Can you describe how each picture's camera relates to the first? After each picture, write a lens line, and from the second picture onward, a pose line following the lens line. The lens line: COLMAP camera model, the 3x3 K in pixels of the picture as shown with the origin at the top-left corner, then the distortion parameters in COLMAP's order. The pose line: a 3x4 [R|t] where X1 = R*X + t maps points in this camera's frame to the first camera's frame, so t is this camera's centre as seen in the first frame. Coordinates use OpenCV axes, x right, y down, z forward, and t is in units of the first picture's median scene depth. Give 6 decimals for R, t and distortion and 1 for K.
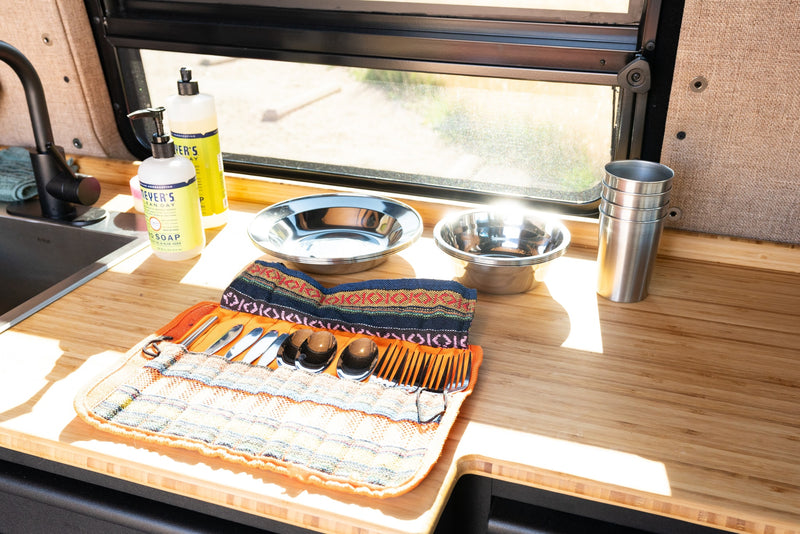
lens RADIAL K [[743.2, 0, 422.2], [0, 743.2, 308.5], [0, 0, 1]] dist [0.002553, 0.007803]
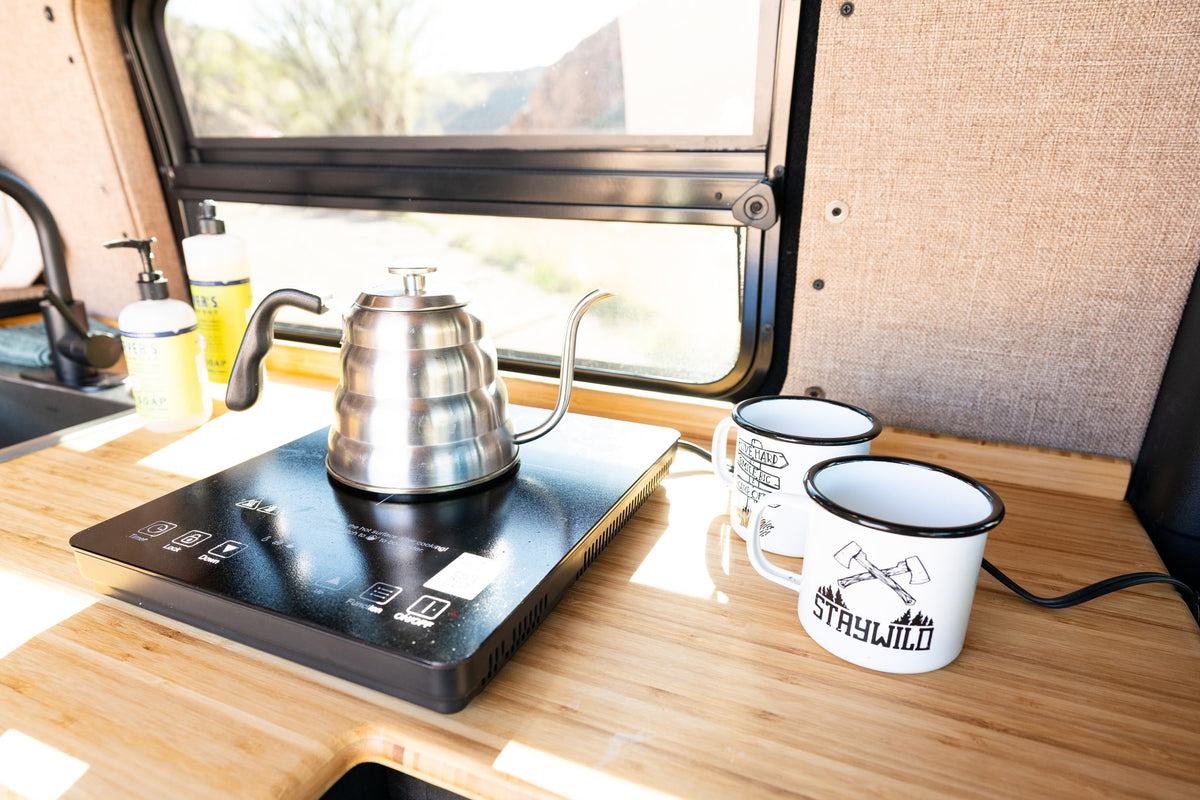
lens RADIAL K [[754.1, 0, 564.2], [0, 754.1, 436.5], [0, 0, 1]] dist [-0.003319, 0.003087]
pose [[0.994085, 0.037508, -0.101927, 0.178131], [-0.051044, 0.989716, -0.133626, 0.026454], [0.095867, 0.138038, 0.985776, 0.262372]]
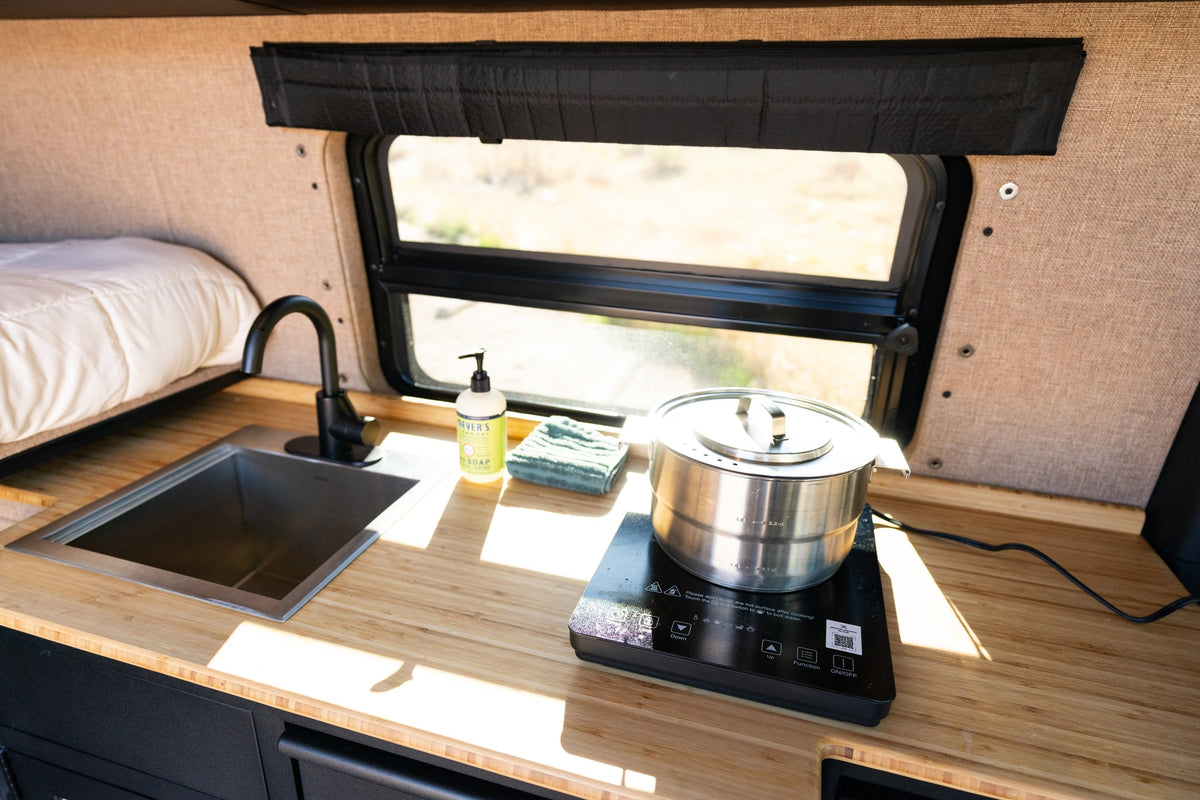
lens RADIAL K [[702.2, 0, 600.5], [0, 702.2, 410.1], [0, 0, 1]] dist [-0.000168, 0.001505]
pose [[0.999089, 0.008629, 0.041806, -0.193011], [-0.003927, 0.993783, -0.111267, -0.093080], [-0.042506, 0.111001, 0.992911, 0.011933]]
